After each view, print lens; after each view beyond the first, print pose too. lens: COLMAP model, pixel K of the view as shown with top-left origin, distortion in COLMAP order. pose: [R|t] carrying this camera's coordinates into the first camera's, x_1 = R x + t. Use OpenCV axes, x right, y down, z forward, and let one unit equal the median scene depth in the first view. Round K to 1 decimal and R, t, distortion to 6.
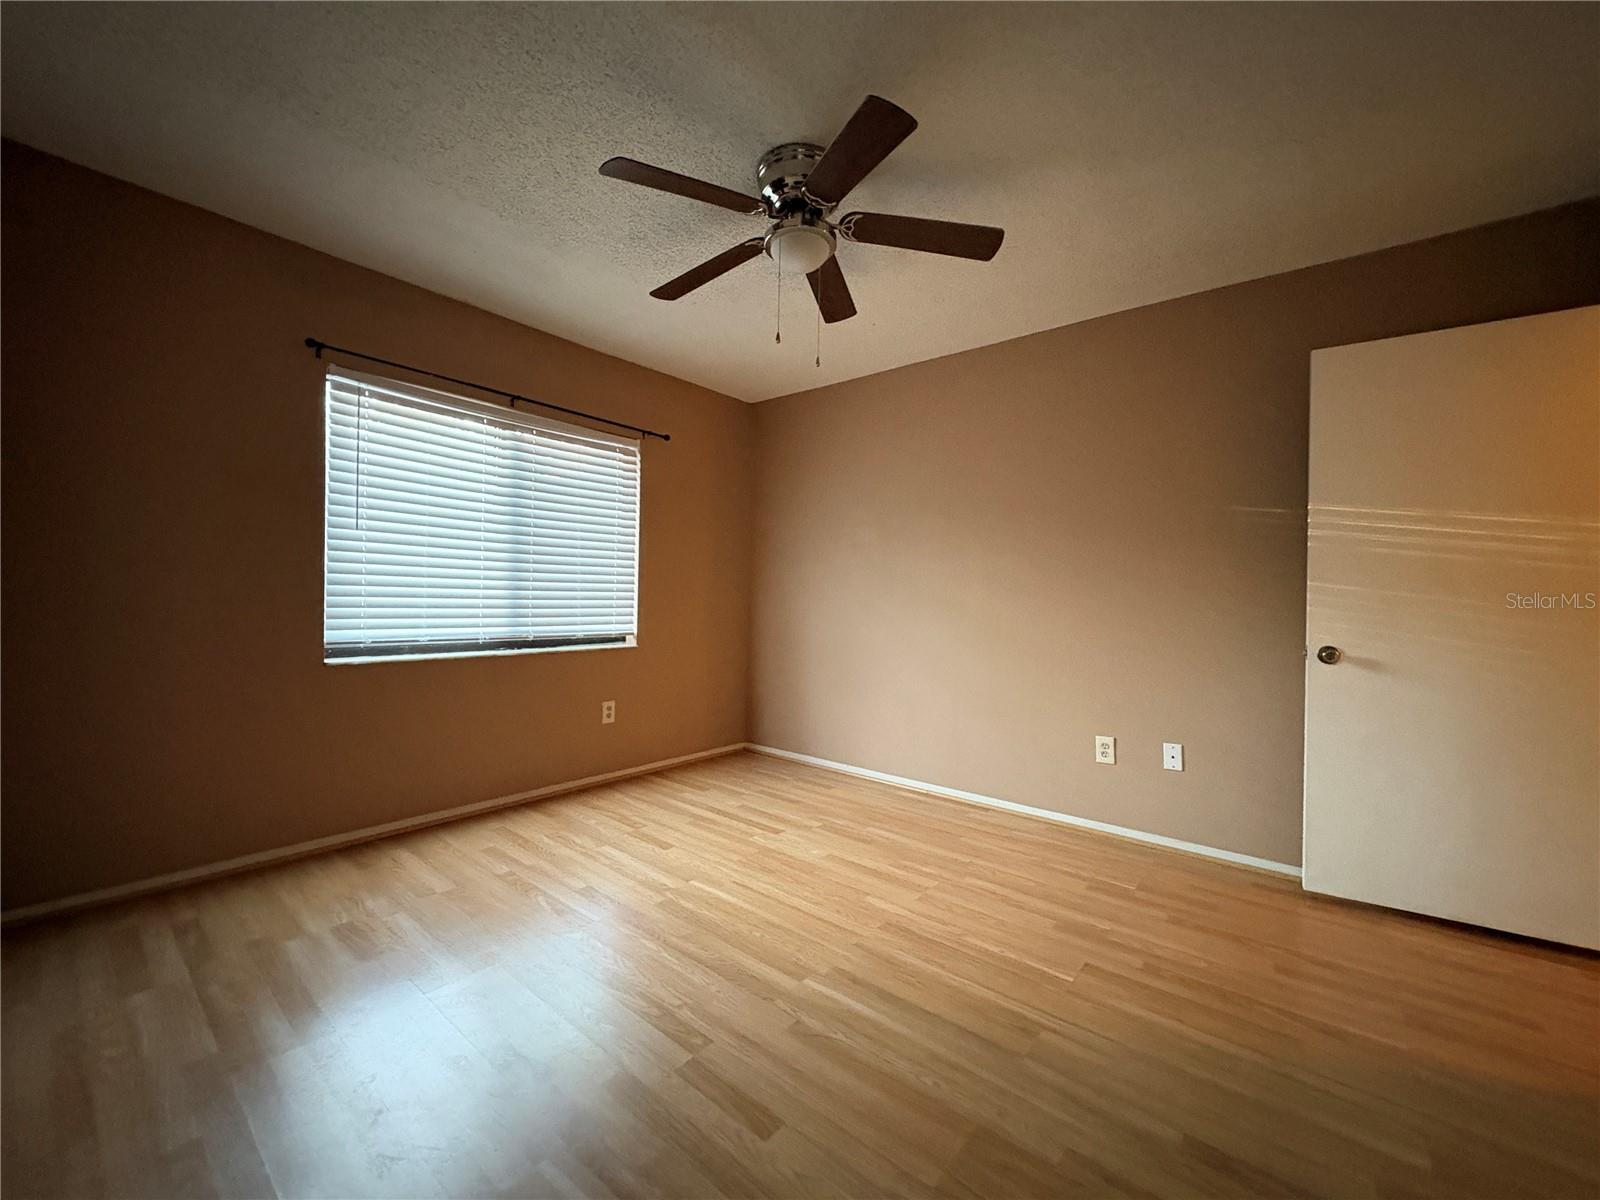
lens RADIAL K [[637.4, 0, 796.5], [0, 637.4, 595.0], [0, 0, 1]] dist [0.002697, 0.000356]
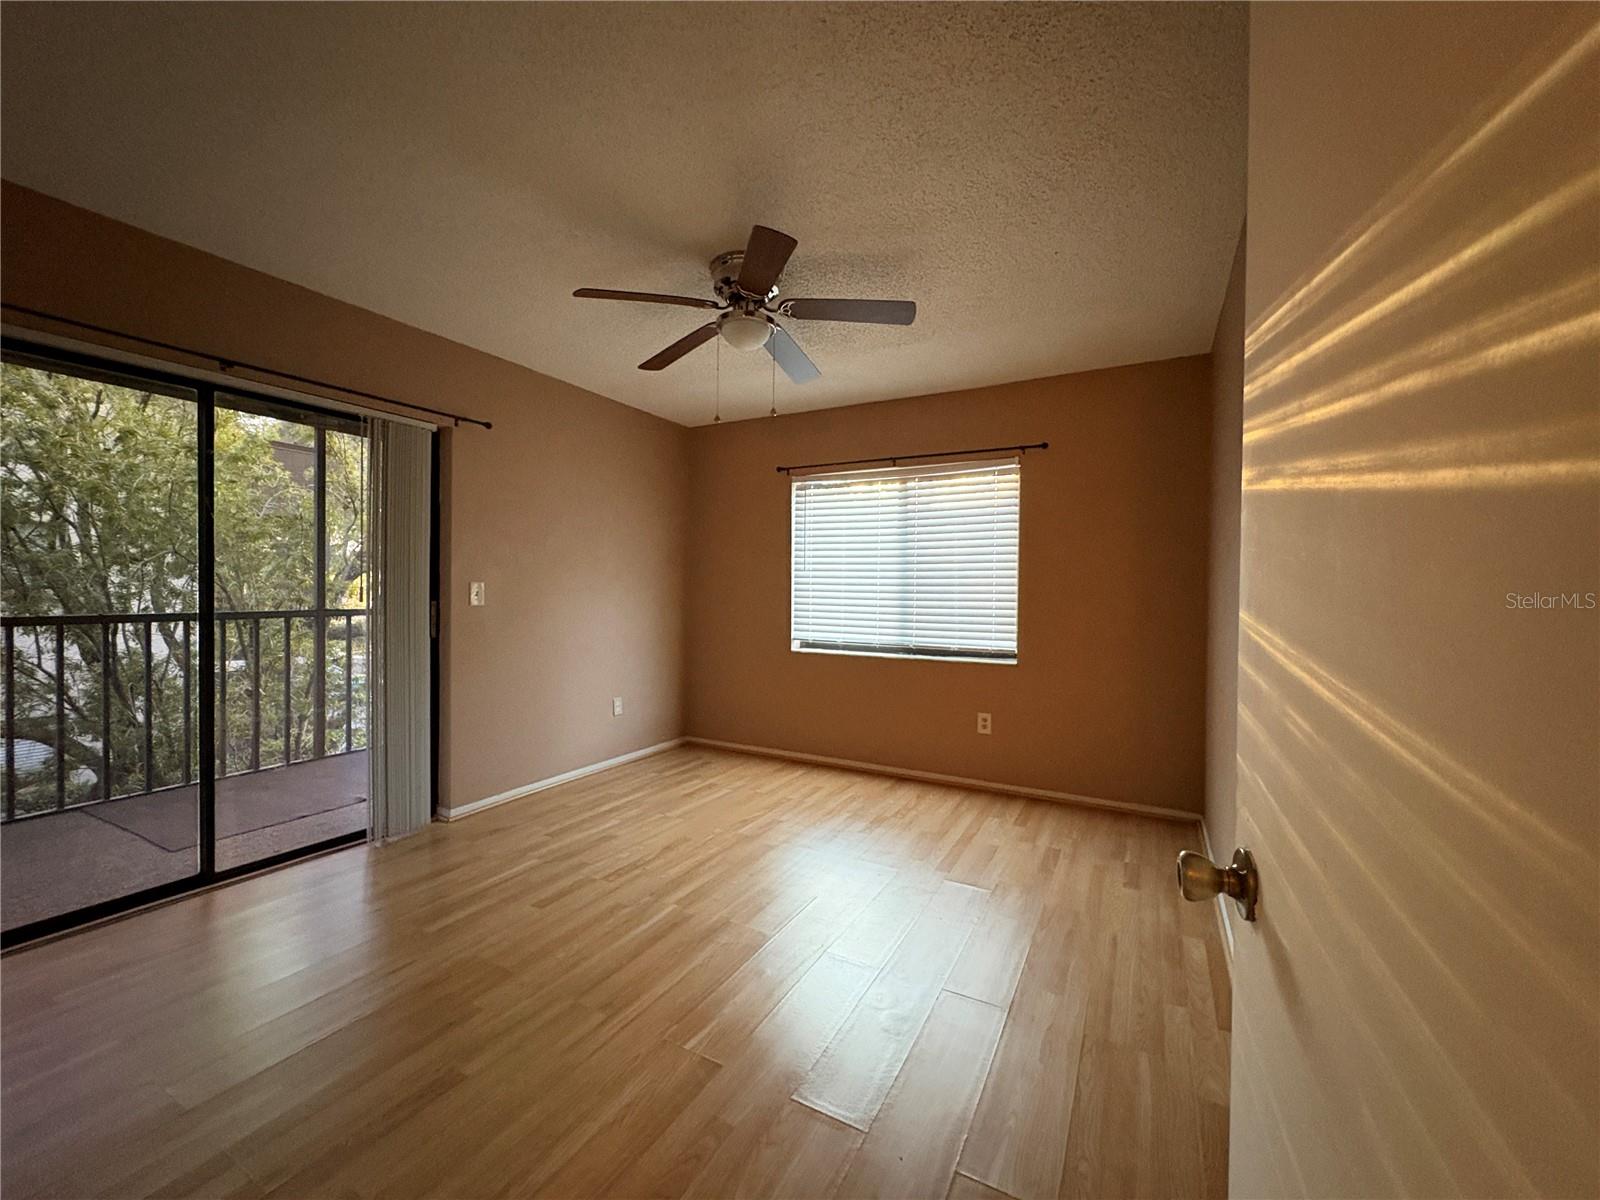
lens RADIAL K [[637.4, 0, 797.9], [0, 637.4, 598.9], [0, 0, 1]] dist [0.002697, 0.000356]
pose [[0.185168, -0.006679, -0.982684, 0.777715], [-0.000625, 0.999976, -0.006914, -0.017034], [0.982707, 0.001894, 0.185159, 0.564285]]
